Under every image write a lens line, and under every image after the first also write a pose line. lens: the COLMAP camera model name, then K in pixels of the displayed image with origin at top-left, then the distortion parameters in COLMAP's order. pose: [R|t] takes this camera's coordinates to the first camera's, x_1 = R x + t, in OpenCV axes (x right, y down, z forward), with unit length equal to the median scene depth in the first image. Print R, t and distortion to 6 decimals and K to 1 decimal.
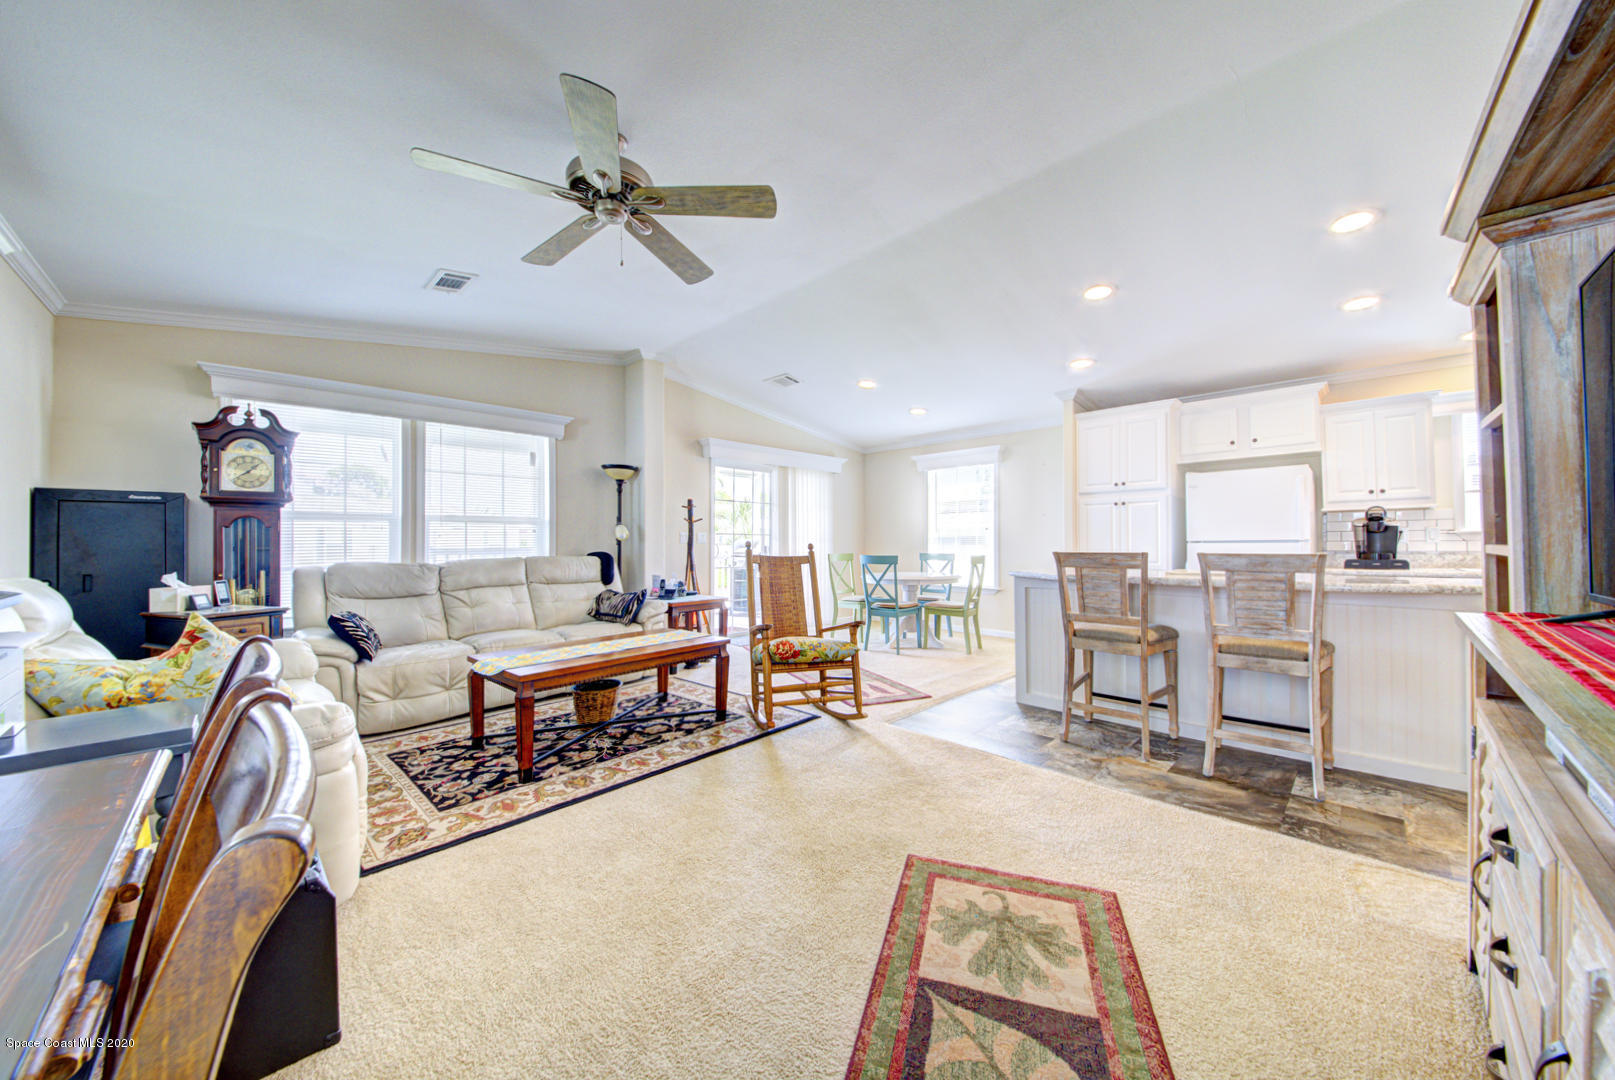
lens RADIAL K [[565.0, 0, 802.2], [0, 565.0, 546.1], [0, 0, 1]] dist [0.007036, -0.007319]
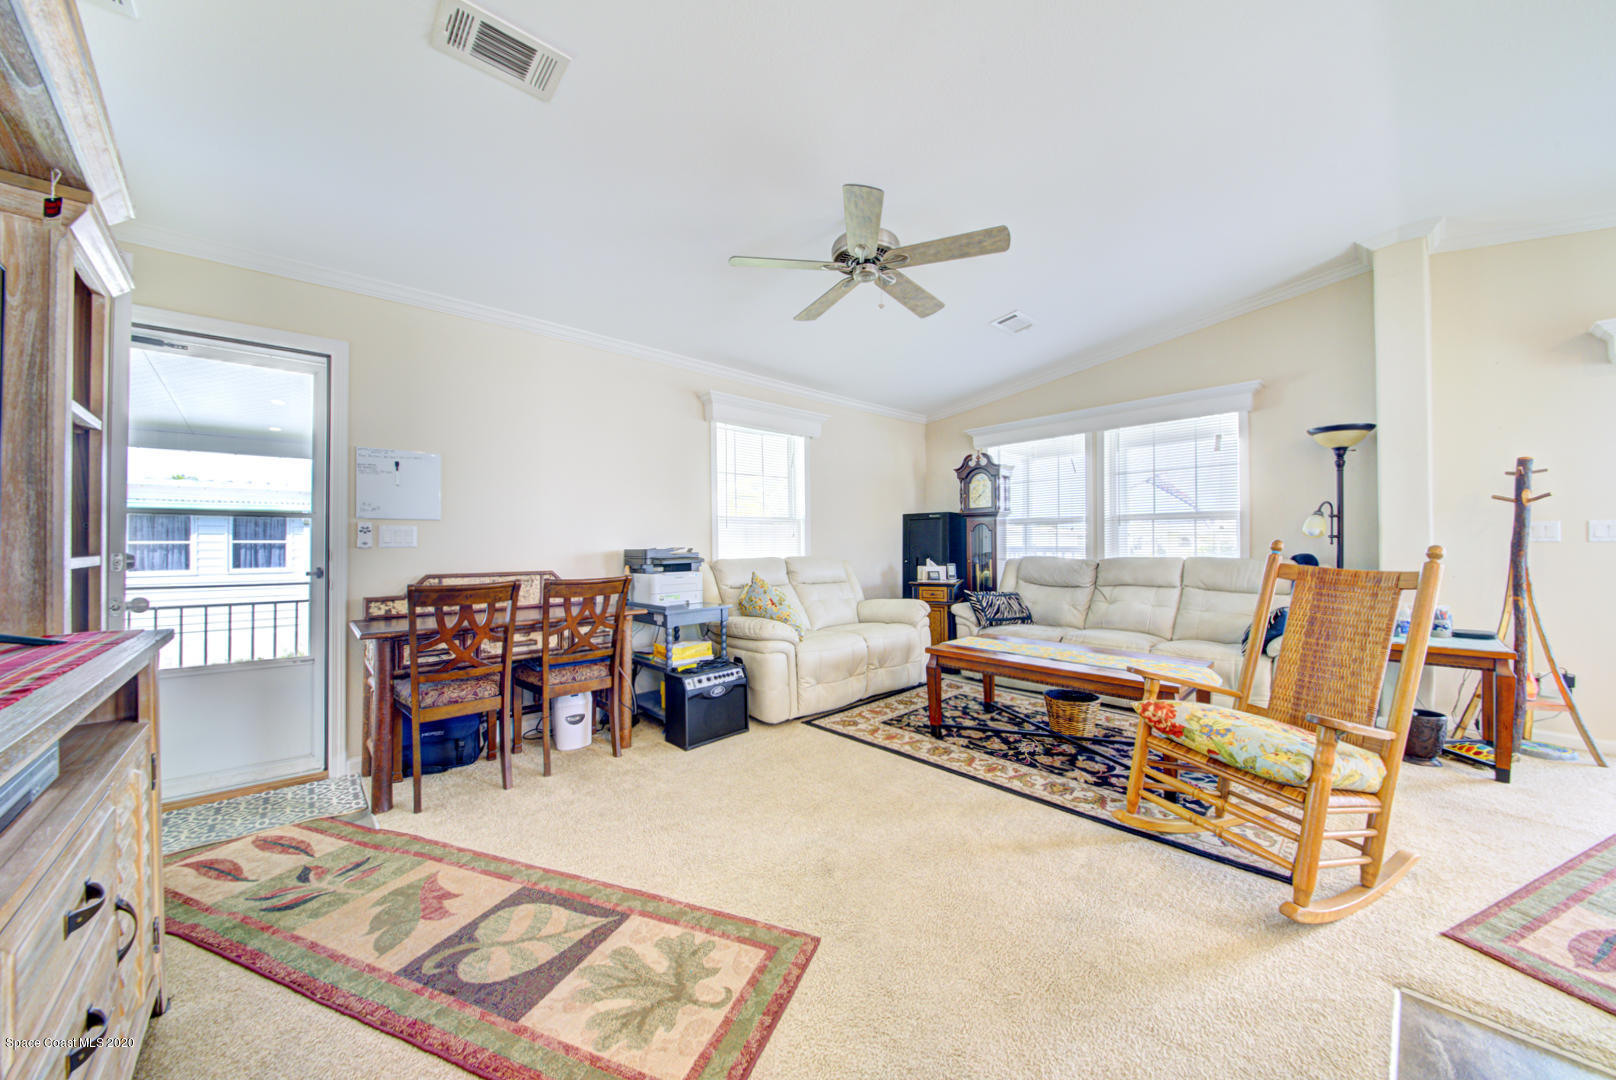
lens RADIAL K [[565.4, 0, 810.3], [0, 565.4, 535.4], [0, 0, 1]] dist [0.007036, -0.007319]
pose [[-0.035781, -0.004224, -0.999351, 0.596149], [-0.004512, 0.999982, -0.004065, -0.011360], [0.999349, 0.004364, -0.035799, 0.611672]]
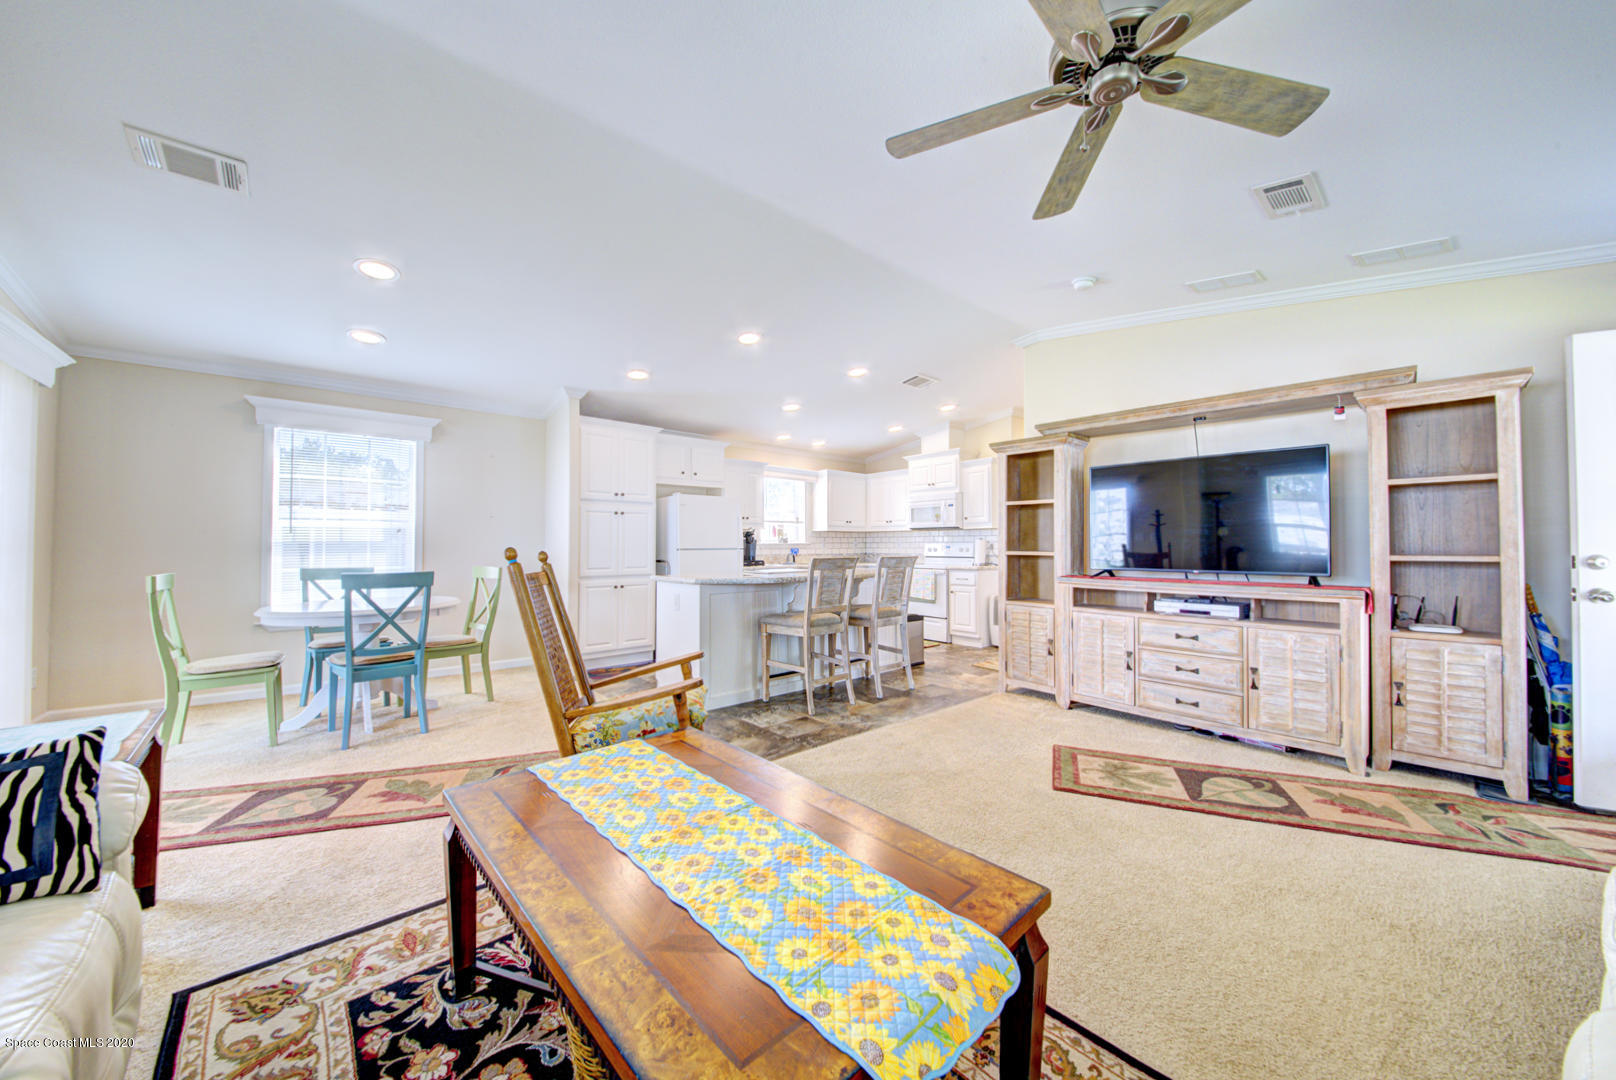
lens RADIAL K [[565.4, 0, 808.5], [0, 565.4, 537.1], [0, 0, 1]] dist [0.007036, -0.007319]
pose [[0.072131, 0.021707, 0.997159, -0.711938], [0.004818, 0.999744, -0.022112, -0.007539], [-0.997384, 0.006400, 0.072007, 0.888199]]
